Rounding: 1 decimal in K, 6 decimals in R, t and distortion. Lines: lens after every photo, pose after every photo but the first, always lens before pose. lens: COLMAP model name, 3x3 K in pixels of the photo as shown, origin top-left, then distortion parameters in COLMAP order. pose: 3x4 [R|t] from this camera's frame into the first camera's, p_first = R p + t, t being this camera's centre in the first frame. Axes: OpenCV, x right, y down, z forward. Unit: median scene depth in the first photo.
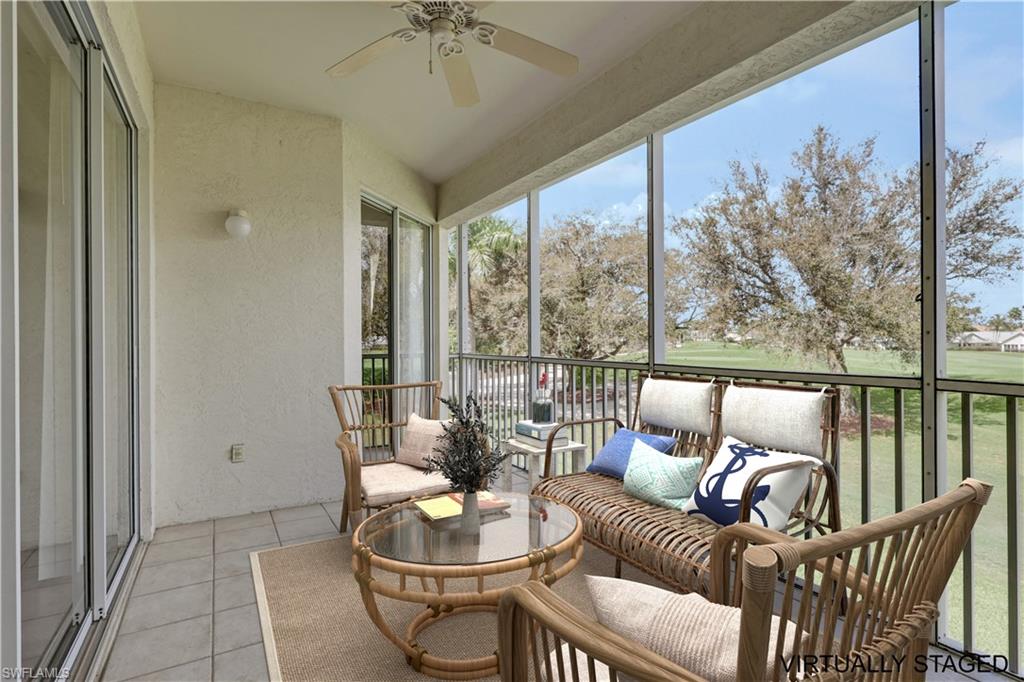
lens RADIAL K [[497.6, 0, 514.6], [0, 497.6, 342.7], [0, 0, 1]] dist [0.000889, -0.000030]
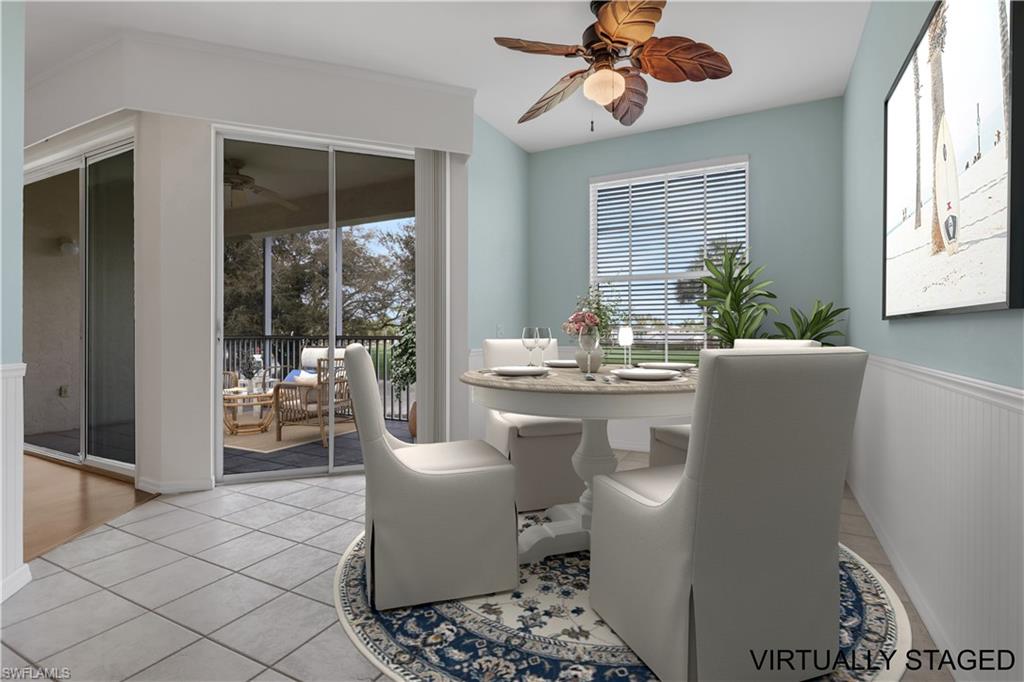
lens RADIAL K [[497.6, 0, 514.6], [0, 497.6, 342.7], [0, 0, 1]] dist [0.000889, -0.000030]
pose [[0.853152, 0.004966, 0.521639, -0.026783], [-0.007409, 0.999969, 0.002597, 0.008670], [-0.521610, -0.006081, 0.853163, -0.185567]]
